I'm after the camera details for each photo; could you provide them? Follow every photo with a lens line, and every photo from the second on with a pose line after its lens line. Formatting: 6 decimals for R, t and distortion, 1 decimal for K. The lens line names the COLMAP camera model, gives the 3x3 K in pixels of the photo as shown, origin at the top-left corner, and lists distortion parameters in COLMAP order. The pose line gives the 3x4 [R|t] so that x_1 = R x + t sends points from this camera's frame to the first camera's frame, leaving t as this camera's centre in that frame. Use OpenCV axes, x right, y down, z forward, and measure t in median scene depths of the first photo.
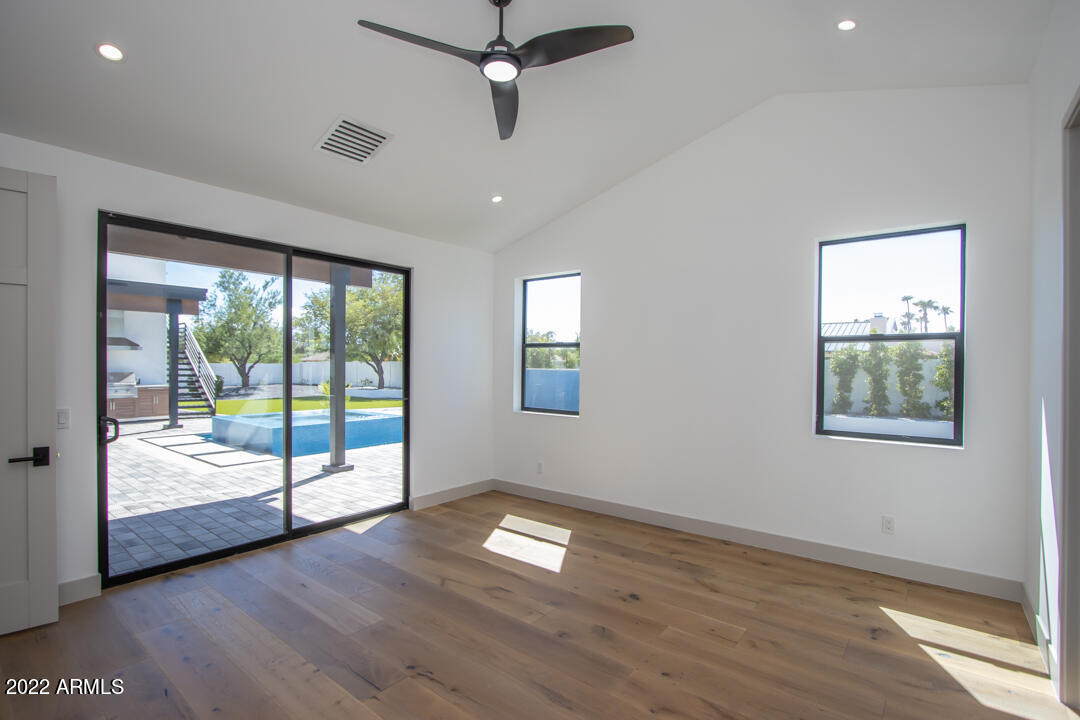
lens RADIAL K [[502.8, 0, 533.6], [0, 502.8, 361.3], [0, 0, 1]] dist [-0.013491, -0.000335]
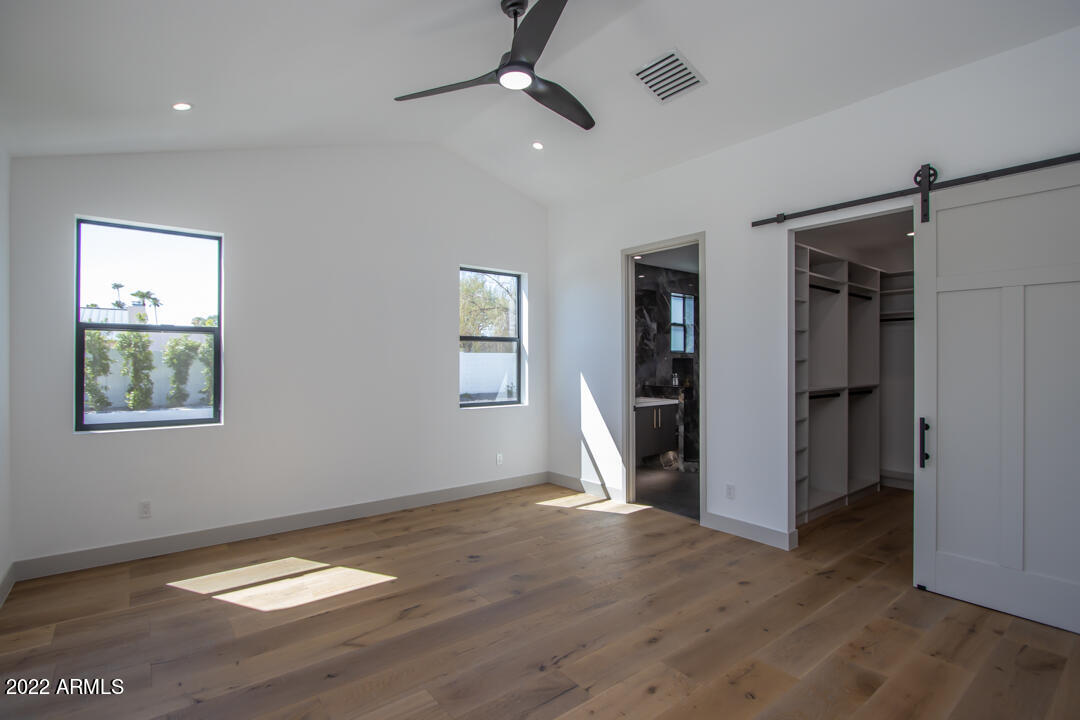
lens RADIAL K [[502.8, 0, 533.1], [0, 502.8, 355.8], [0, 0, 1]] dist [-0.013491, -0.000335]
pose [[0.235041, 0.001819, 0.971984, -0.671140], [-0.009361, 0.999956, 0.000392, -0.000505], [-0.971940, -0.009191, 0.235048, 0.441924]]
